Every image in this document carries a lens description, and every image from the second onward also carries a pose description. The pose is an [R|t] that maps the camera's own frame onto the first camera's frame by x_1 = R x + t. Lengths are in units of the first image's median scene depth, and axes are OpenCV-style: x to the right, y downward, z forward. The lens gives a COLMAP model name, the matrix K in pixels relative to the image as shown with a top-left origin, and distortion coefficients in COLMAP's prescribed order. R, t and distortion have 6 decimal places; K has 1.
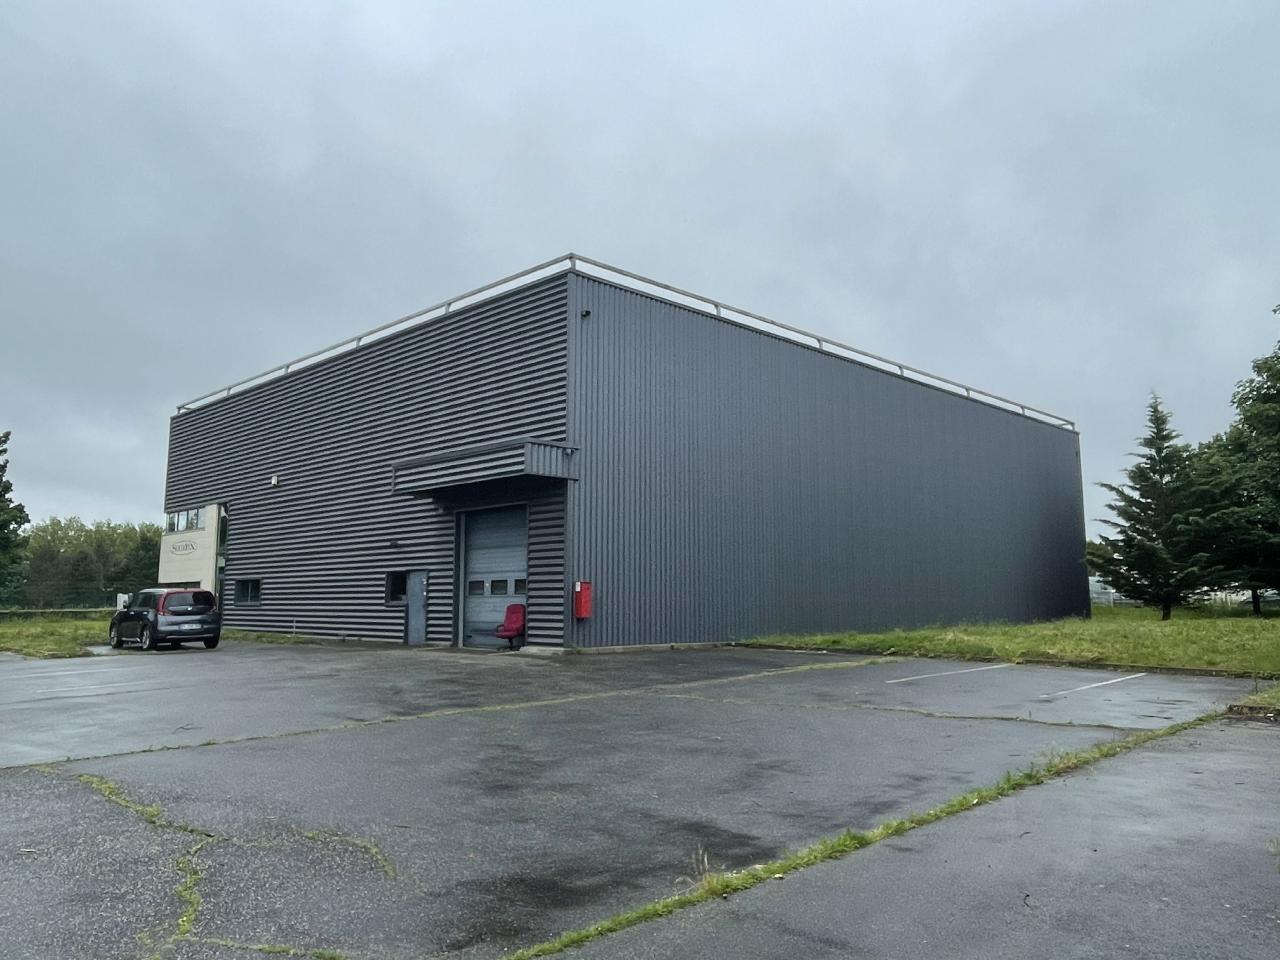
lens RADIAL K [[970.7, 0, 645.9], [0, 970.7, 475.9], [0, 0, 1]] dist [0.001438, 0.000151]
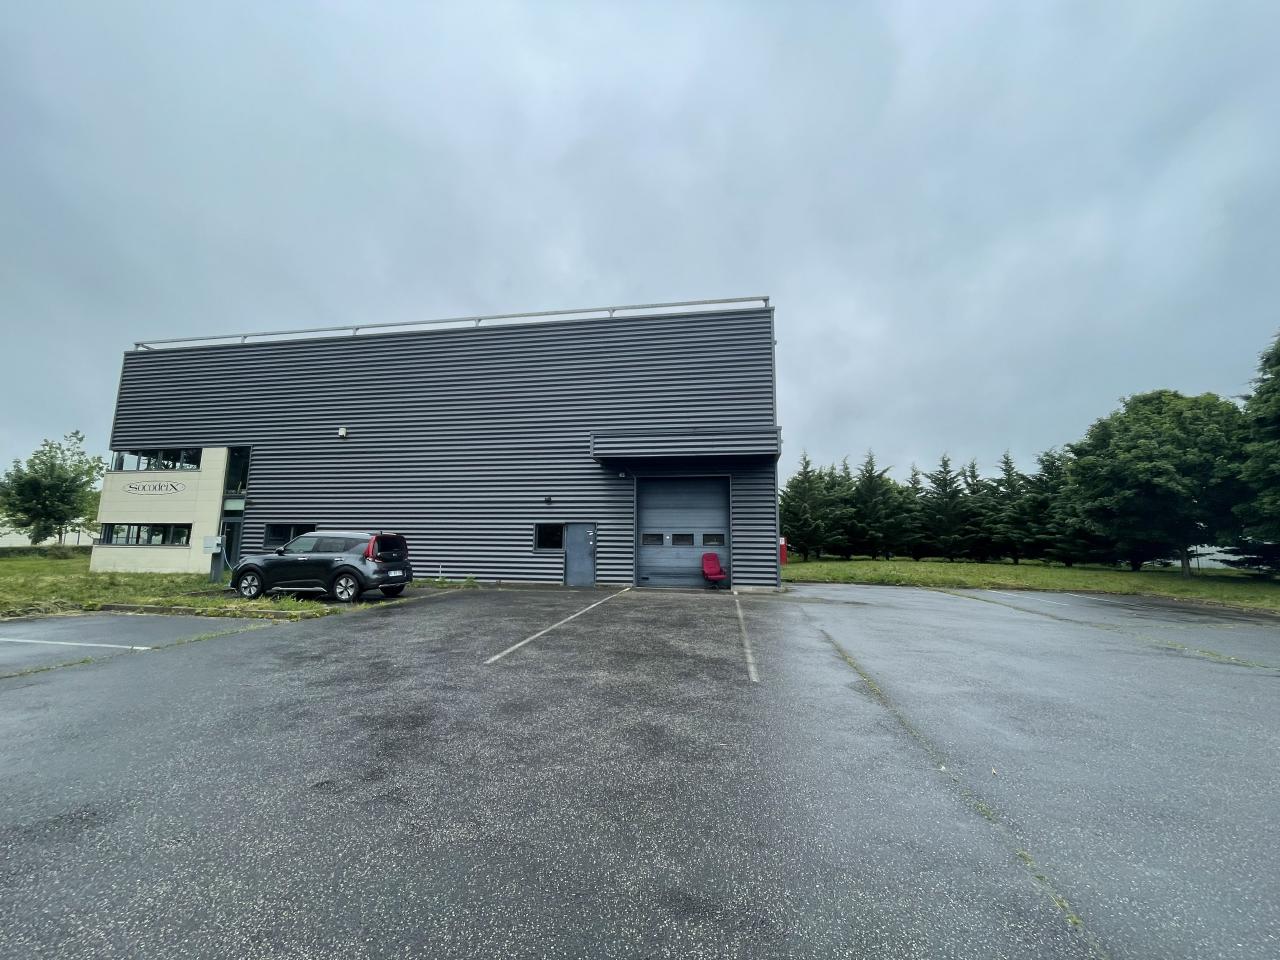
lens RADIAL K [[520.5, 0, 646.7], [0, 520.5, 480.1], [0, 0, 1]] dist [-0.002731, 0.000004]
pose [[0.818825, 0.087619, 0.567316, -0.539258], [-0.086810, 0.995817, -0.028503, 0.056114], [-0.567441, -0.025910, 0.823007, 0.432749]]
